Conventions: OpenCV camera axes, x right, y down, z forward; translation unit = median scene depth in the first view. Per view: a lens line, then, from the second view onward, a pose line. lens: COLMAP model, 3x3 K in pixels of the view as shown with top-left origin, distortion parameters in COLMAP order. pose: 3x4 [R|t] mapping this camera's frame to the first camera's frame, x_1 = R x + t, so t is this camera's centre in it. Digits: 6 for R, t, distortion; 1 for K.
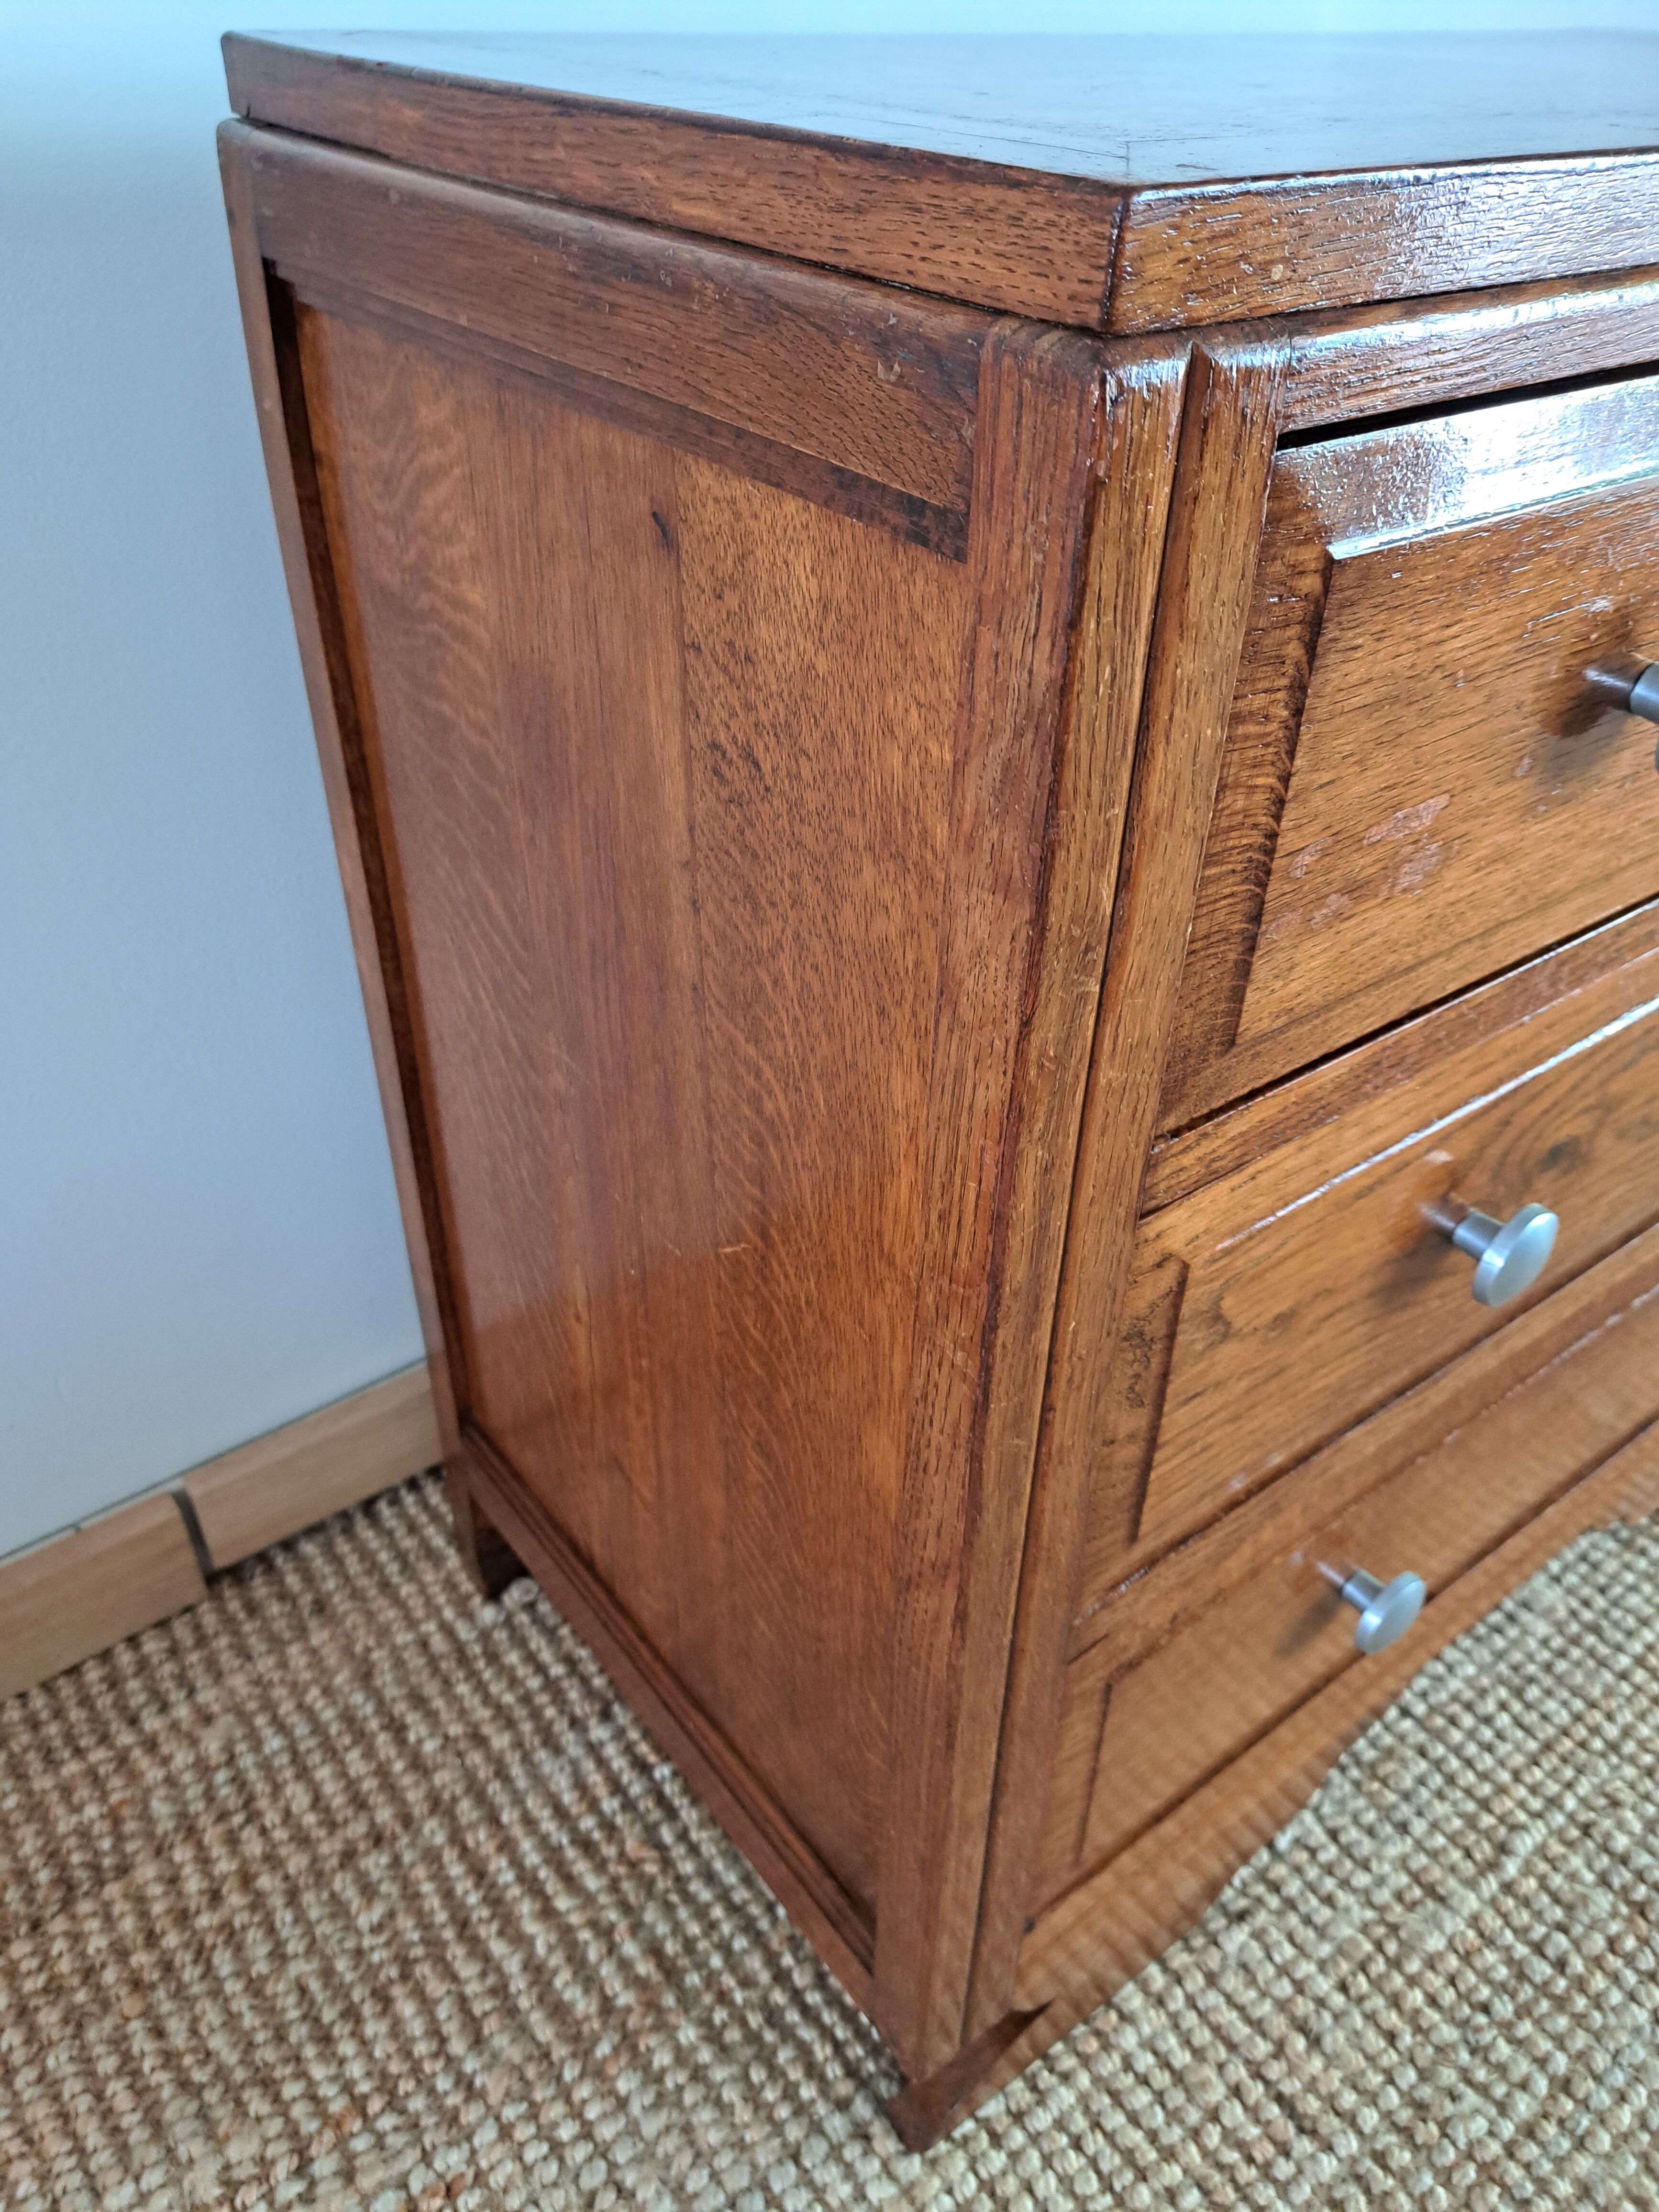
lens RADIAL K [[1607.8, 0, 842.0], [0, 1607.8, 1112.7], [0, 0, 1]] dist [0.022600, -0.035327]
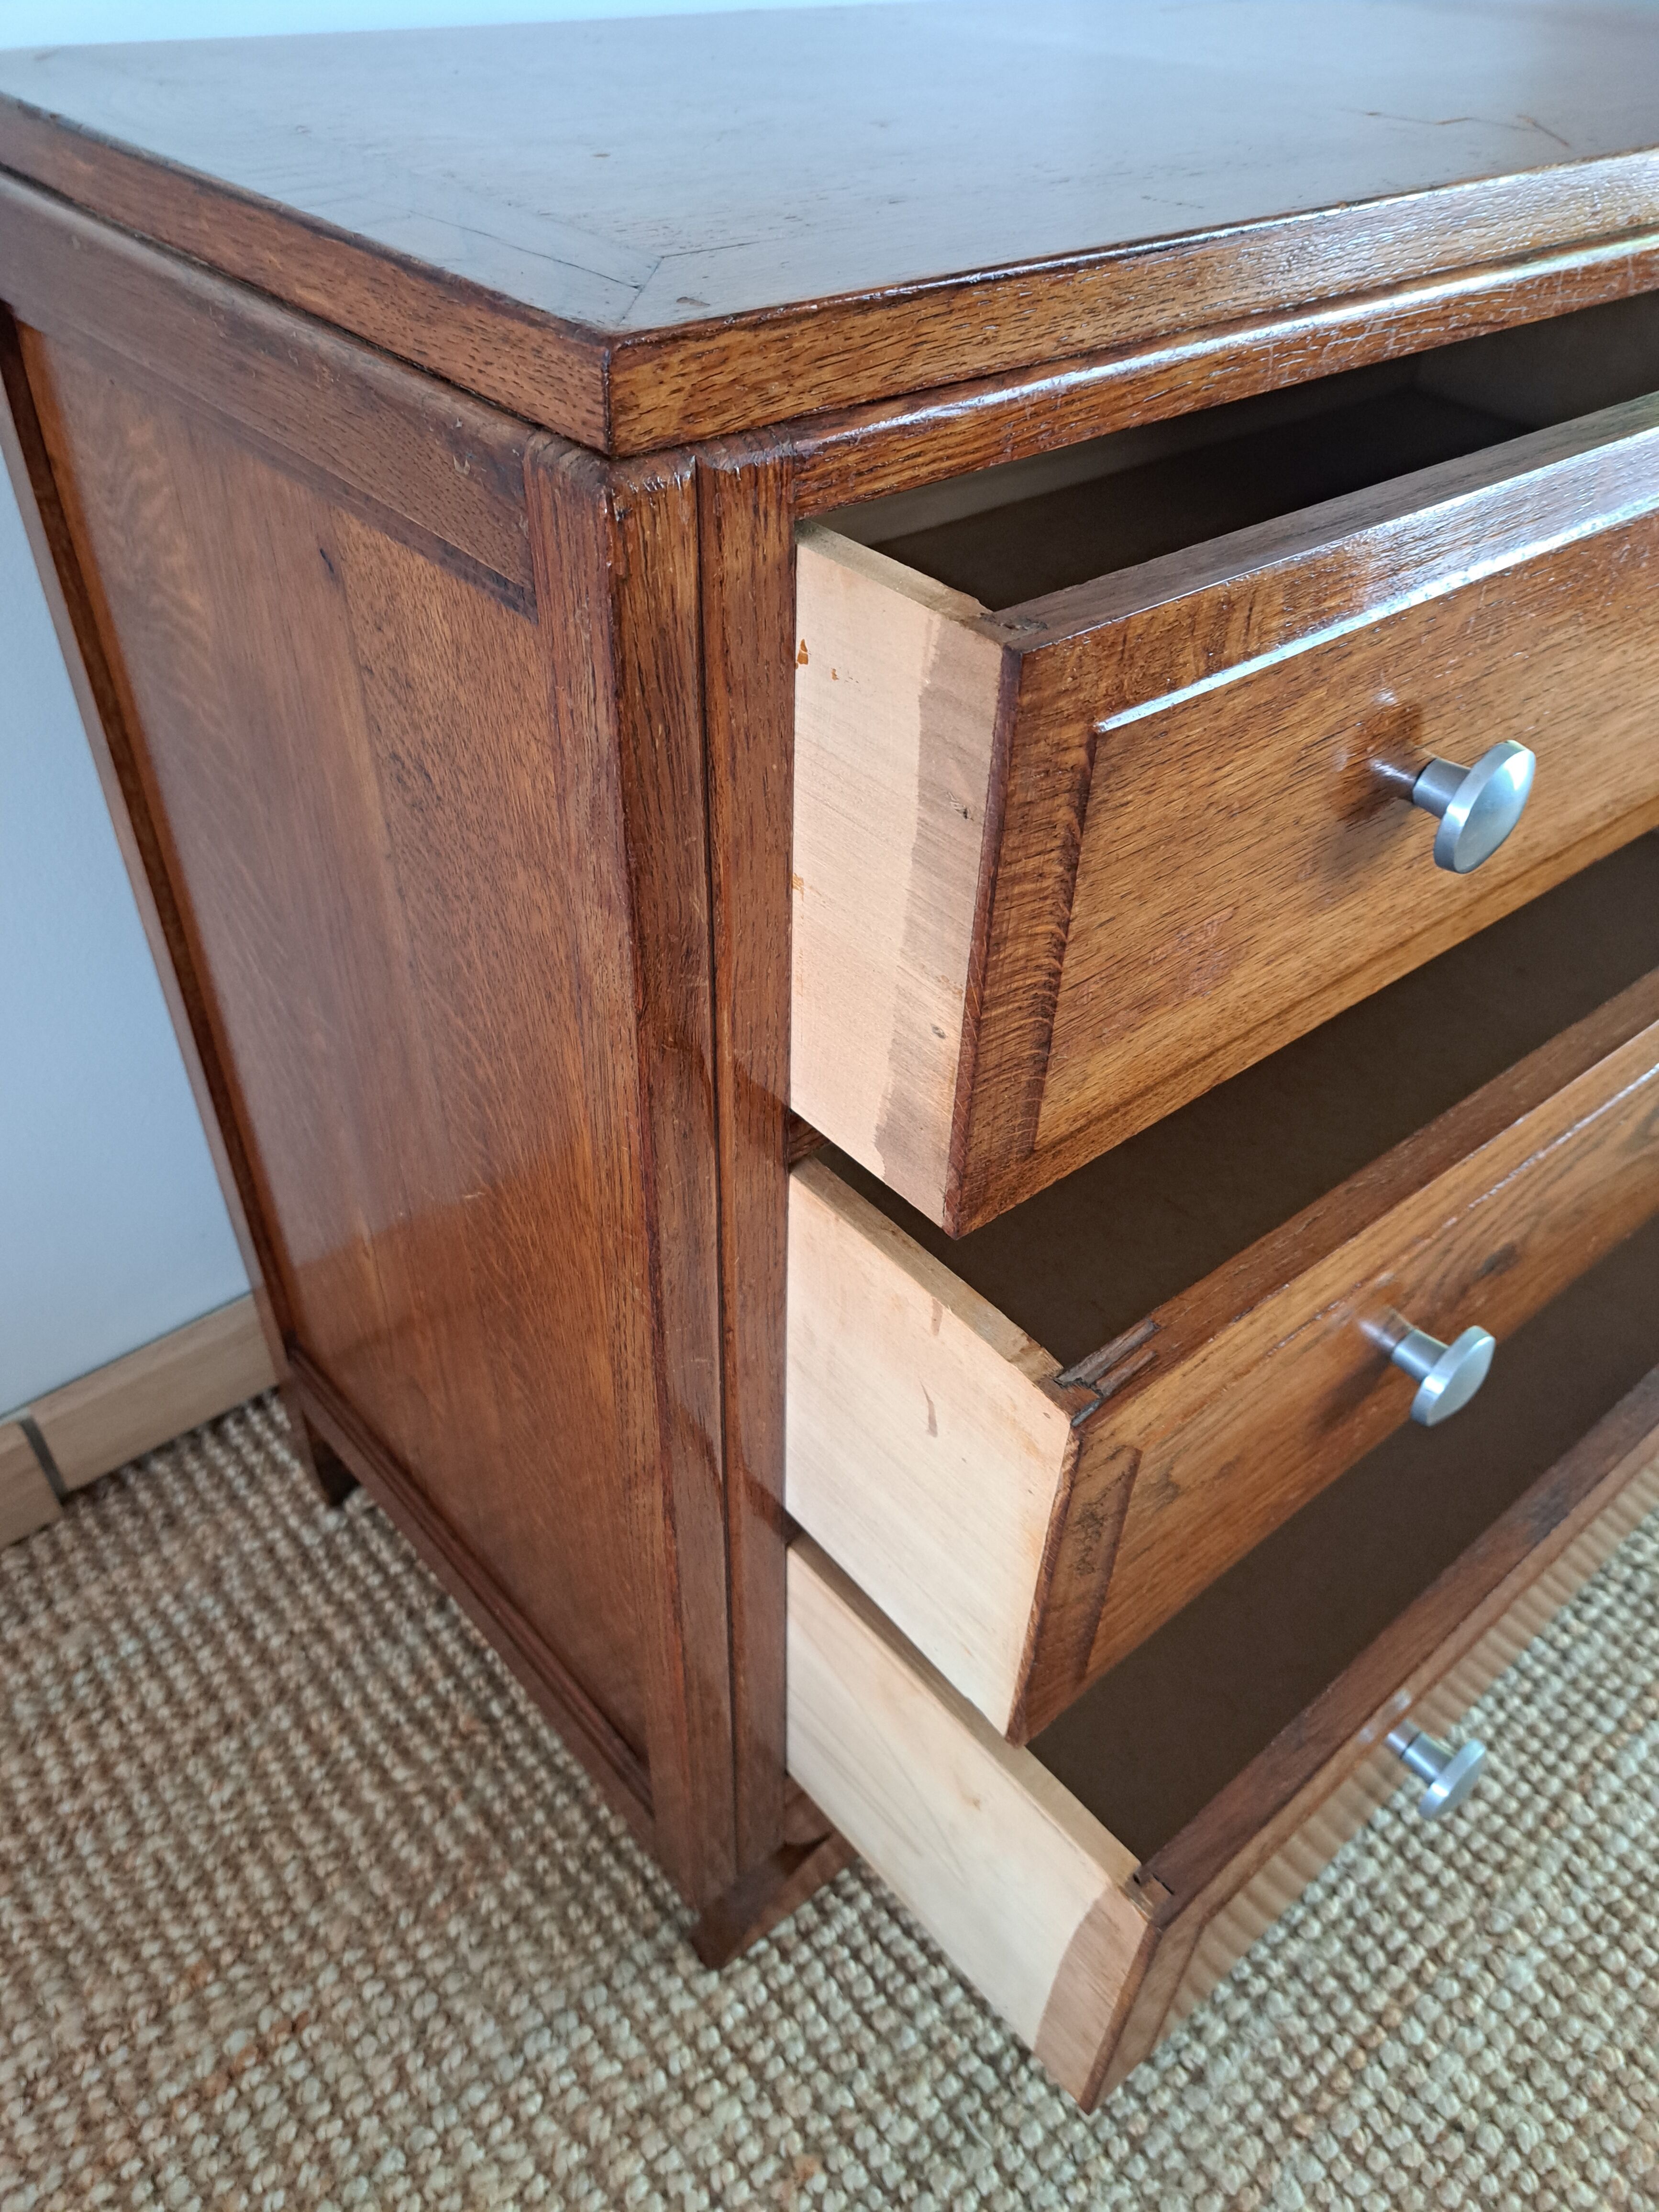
lens RADIAL K [[1607.8, 0, 837.1], [0, 1607.8, 1128.0], [0, 0, 1]] dist [0.022600, -0.035327]
pose [[0.998311, -0.032919, 0.047867, 0.097886], [0.029125, 0.996536, 0.077902, -0.029871], [-0.050266, -0.076376, 0.995811, -0.086827]]
